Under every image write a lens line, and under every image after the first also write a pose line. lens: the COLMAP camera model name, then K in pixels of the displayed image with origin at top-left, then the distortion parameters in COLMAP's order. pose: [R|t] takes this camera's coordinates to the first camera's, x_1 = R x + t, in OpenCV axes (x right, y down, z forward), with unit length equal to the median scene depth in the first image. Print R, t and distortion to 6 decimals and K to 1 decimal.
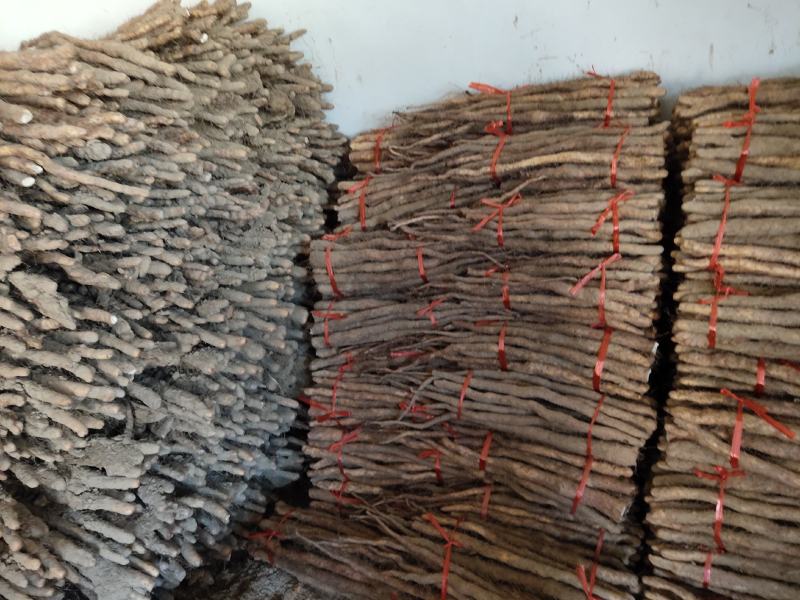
lens RADIAL K [[610.6, 0, 399.2], [0, 610.6, 302.0], [0, 0, 1]] dist [0.028490, -0.005201]
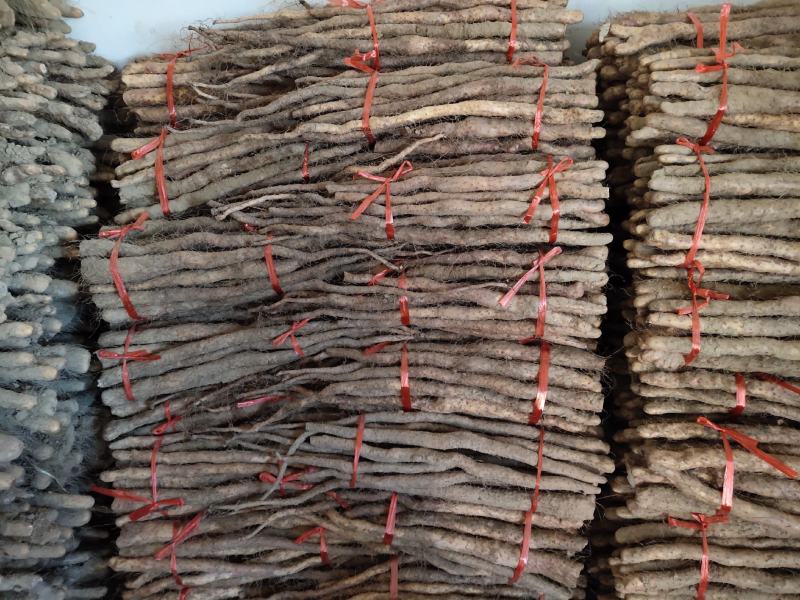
lens RADIAL K [[610.6, 0, 397.2], [0, 610.6, 301.2], [0, 0, 1]] dist [0.028490, -0.005201]
pose [[0.933651, -0.113227, 0.339815, -0.072458], [0.071381, 0.988508, 0.133251, -0.115808], [-0.350998, -0.100153, 0.931005, 0.349290]]
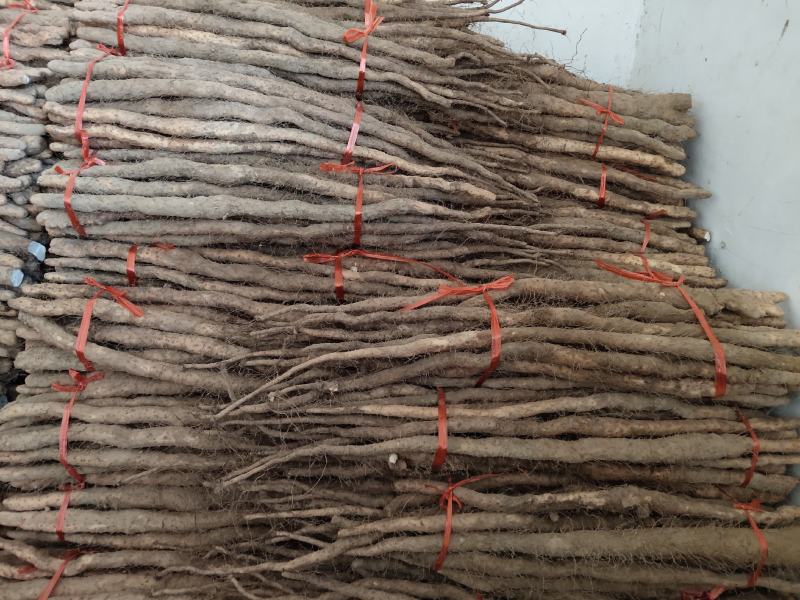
lens RADIAL K [[610.6, 0, 401.0], [0, 610.6, 300.9], [0, 0, 1]] dist [0.028490, -0.005201]
pose [[0.890391, 0.032872, 0.454008, 0.440684], [0.041078, 0.987517, -0.152061, 0.262069], [-0.453339, 0.154043, 0.877926, 0.080476]]
